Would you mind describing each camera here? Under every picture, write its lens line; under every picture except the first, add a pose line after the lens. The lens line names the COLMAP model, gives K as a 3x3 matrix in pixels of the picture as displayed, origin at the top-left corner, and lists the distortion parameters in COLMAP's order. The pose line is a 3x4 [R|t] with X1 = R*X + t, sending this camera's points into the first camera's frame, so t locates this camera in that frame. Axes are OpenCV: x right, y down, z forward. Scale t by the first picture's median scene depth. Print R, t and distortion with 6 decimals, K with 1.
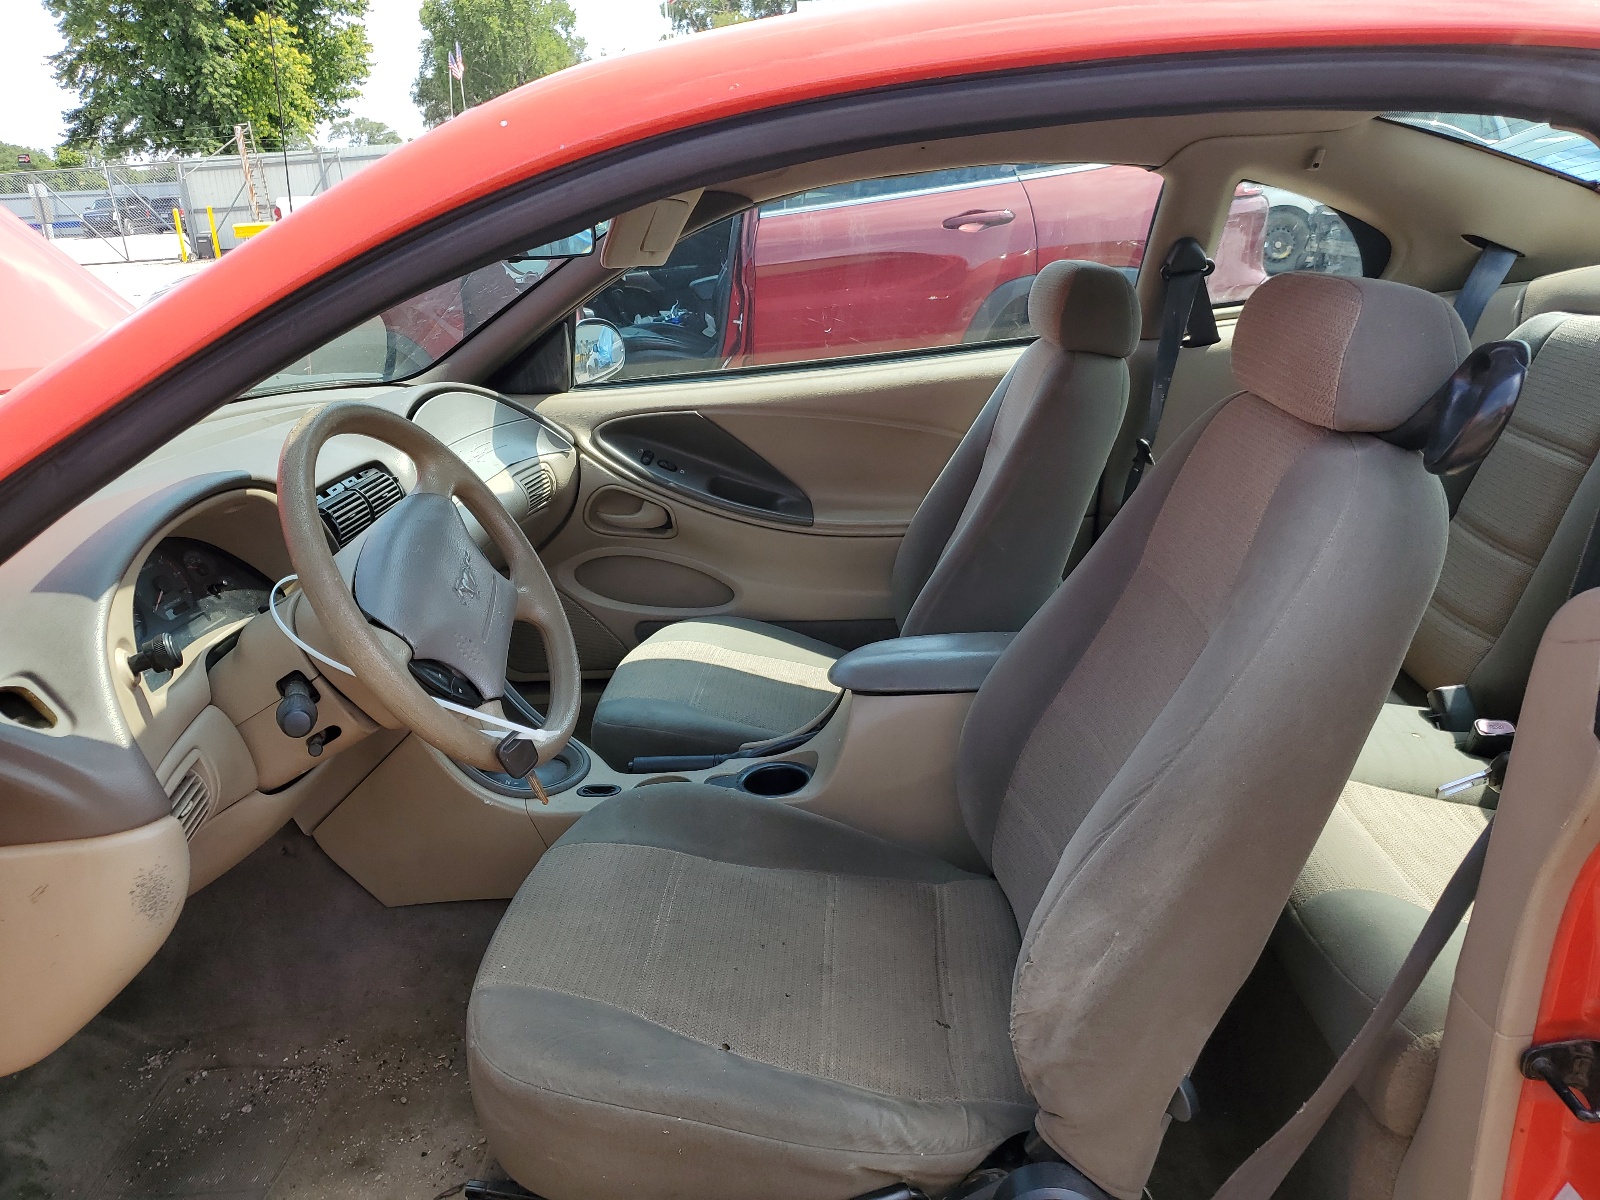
lens RADIAL K [[1151.6, 0, 800.0], [0, 1151.6, 600.0], [0, 0, 1]] dist [0.010796, 0.004284]
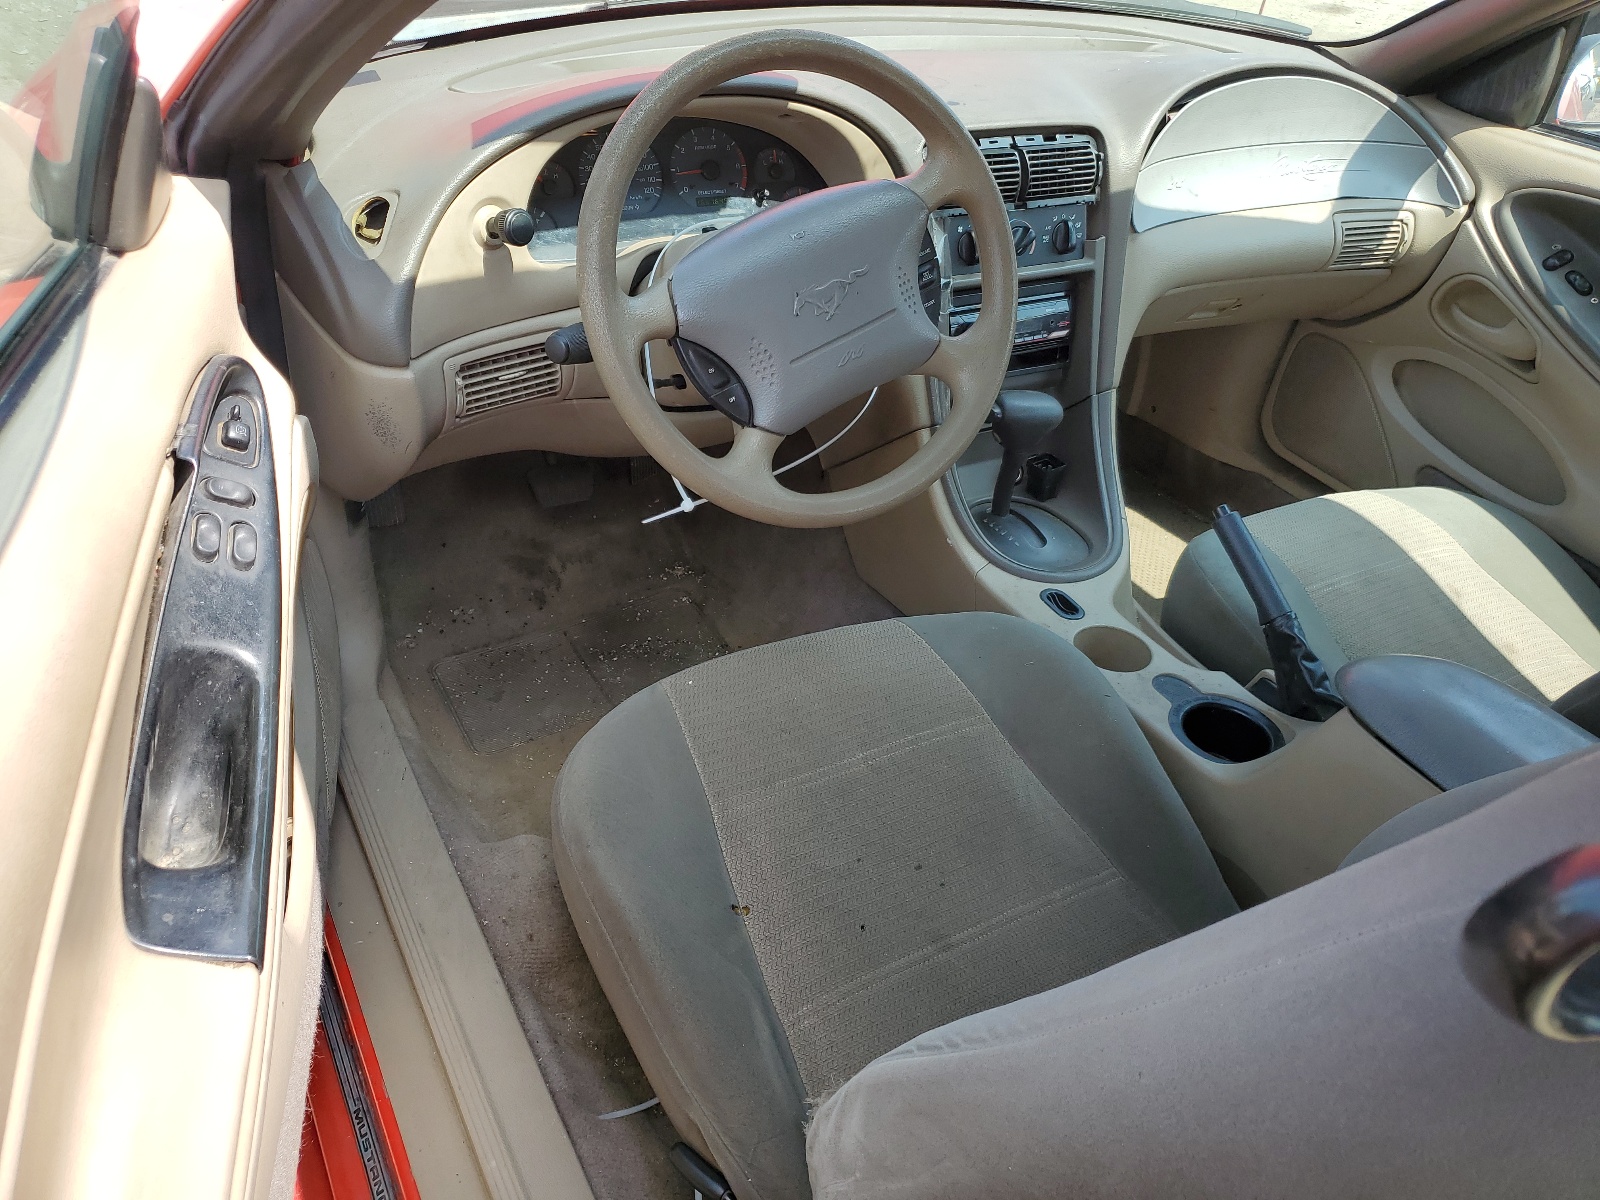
lens RADIAL K [[1151.6, 0, 800.0], [0, 1151.6, 600.0], [0, 0, 1]] dist [0.010796, 0.004284]
pose [[0.546530, 0.576321, -0.607584, 0.161289], [-0.377733, 0.817180, 0.435356, -0.090845], [0.747411, -0.008430, 0.664309, 0.206588]]
